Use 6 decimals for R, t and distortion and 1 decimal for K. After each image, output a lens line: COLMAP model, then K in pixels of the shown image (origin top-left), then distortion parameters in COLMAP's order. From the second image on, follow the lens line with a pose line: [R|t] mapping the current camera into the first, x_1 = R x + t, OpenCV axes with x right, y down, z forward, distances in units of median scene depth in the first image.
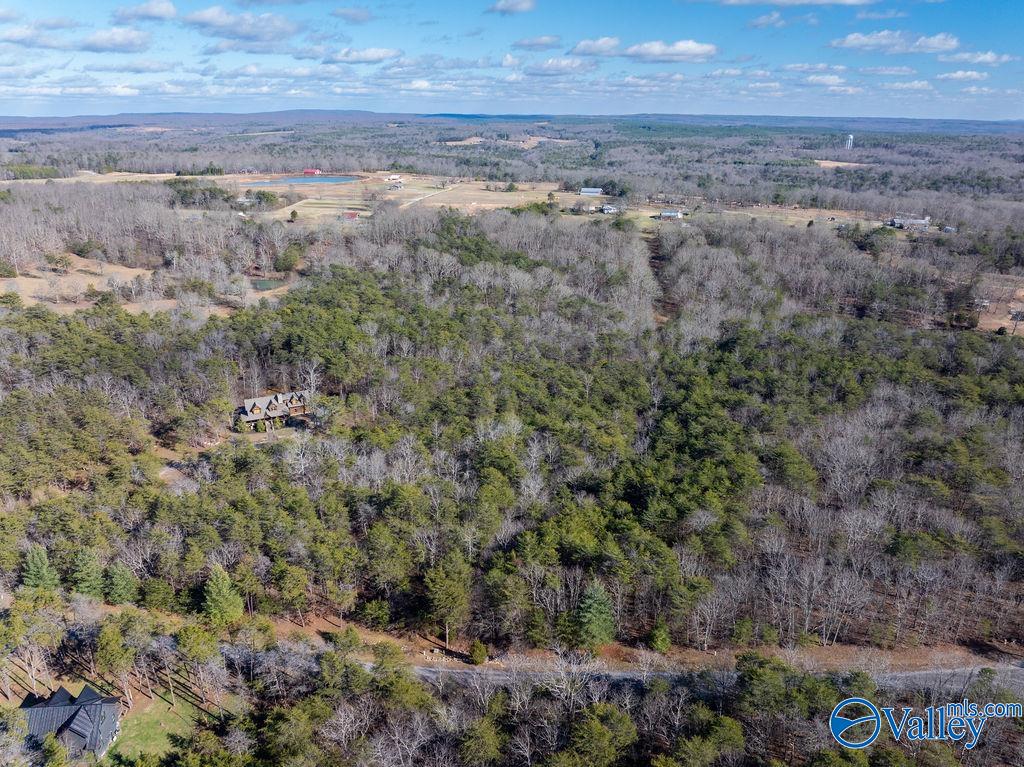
lens RADIAL K [[702.8, 0, 507.7], [0, 702.8, 380.8], [0, 0, 1]] dist [-0.055868, 0.017810]
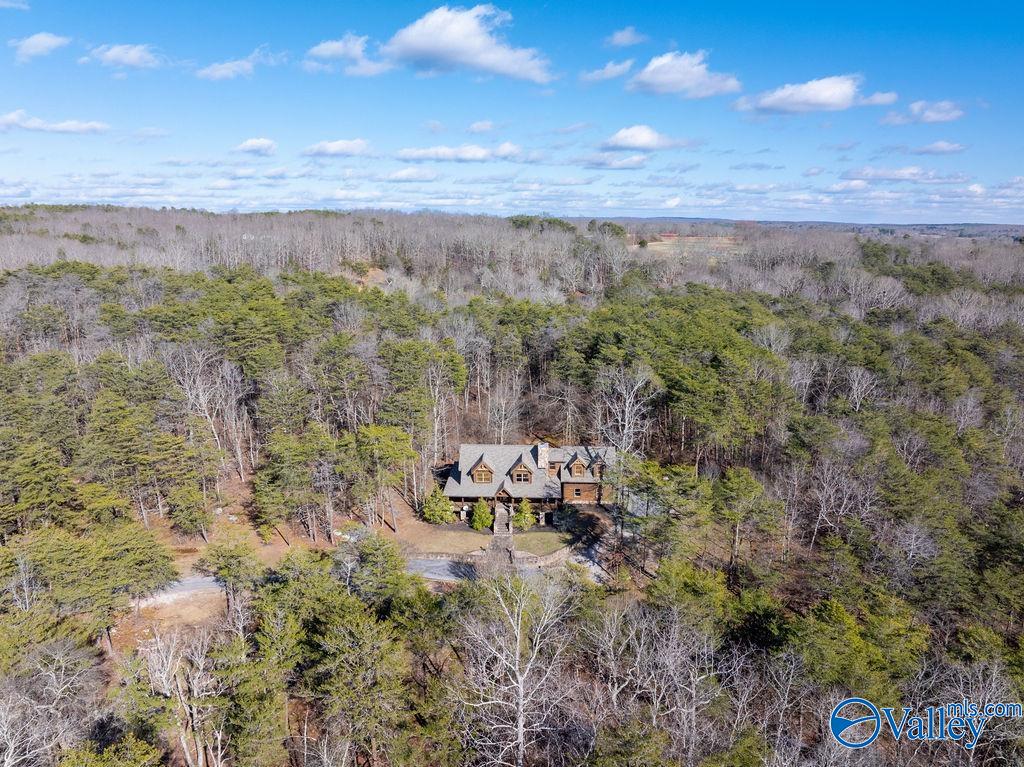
lens RADIAL K [[702.8, 0, 510.5], [0, 702.8, 379.2], [0, 0, 1]] dist [-0.055868, 0.017810]
pose [[0.886530, 0.093800, -0.453063, -0.097596], [-0.159097, 0.981322, -0.108143, 0.017266], [0.434457, 0.167953, 0.884895, 0.372677]]
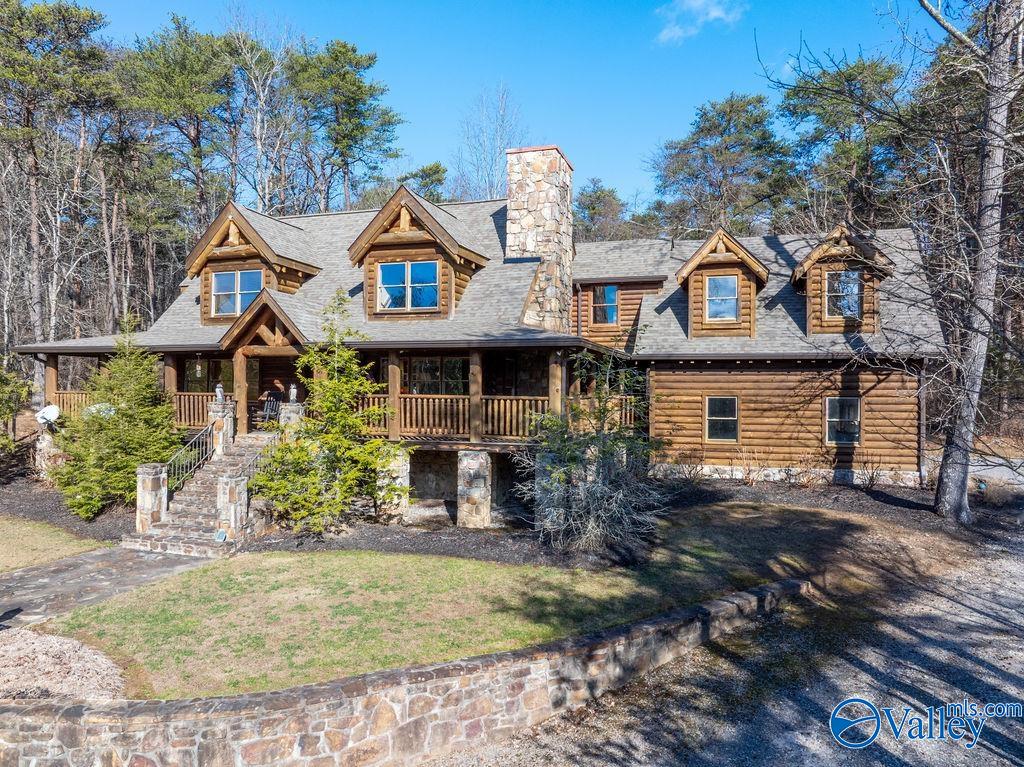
lens RADIAL K [[702.8, 0, 509.7], [0, 702.8, 385.2], [0, 0, 1]] dist [-0.055868, 0.017810]
pose [[0.720622, -0.019157, -0.693063, -0.159217], [-0.248262, 0.926208, -0.283735, 0.039956], [0.647356, 0.376527, 0.662690, 0.557535]]
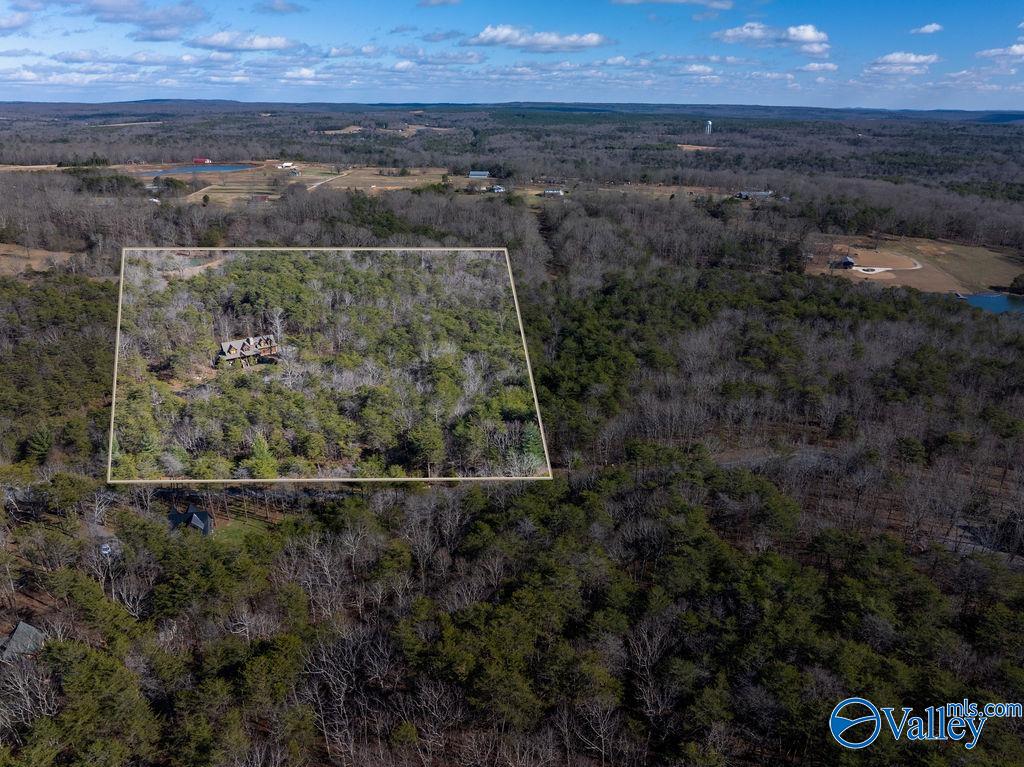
lens RADIAL K [[702.8, 0, 510.1], [0, 702.8, 387.0], [0, 0, 1]] dist [-0.055868, 0.017810]
pose [[0.985073, -0.061756, 0.160676, -0.050707], [0.058129, 0.997939, 0.027184, 0.057505], [-0.162023, -0.017438, 0.986633, -0.150047]]
